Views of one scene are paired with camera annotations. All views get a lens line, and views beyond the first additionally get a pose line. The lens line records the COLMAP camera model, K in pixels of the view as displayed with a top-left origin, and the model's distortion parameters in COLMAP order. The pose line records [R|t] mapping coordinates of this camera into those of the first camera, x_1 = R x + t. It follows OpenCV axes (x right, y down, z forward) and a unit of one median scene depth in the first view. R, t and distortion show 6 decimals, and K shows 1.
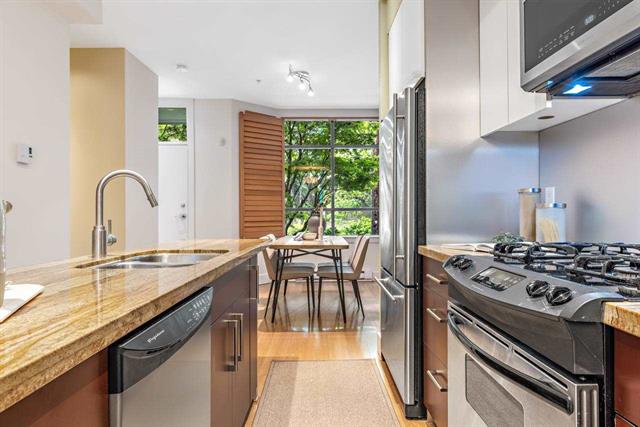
lens RADIAL K [[441.1, 0, 320.0], [0, 441.1, 213.5], [0, 0, 1]] dist [-0.000361, 0.000011]
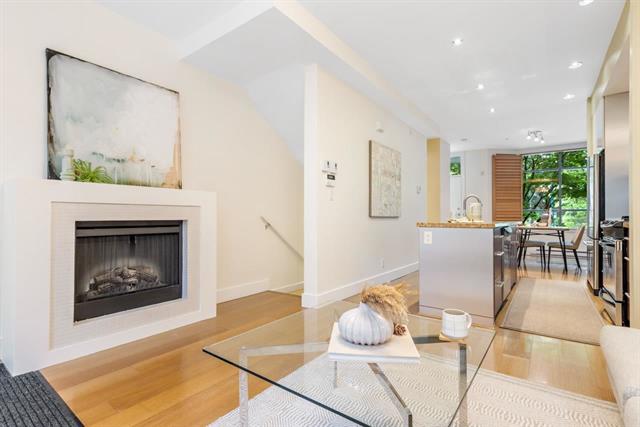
lens RADIAL K [[308.2, 0, 320.0], [0, 308.2, 213.5], [0, 0, 1]] dist [0.000390, 0.000131]
pose [[0.800210, -0.000563, -0.599719, 0.004807], [-0.005349, 0.999953, -0.008077, 0.018579], [0.599696, 0.009671, 0.800170, -0.441732]]
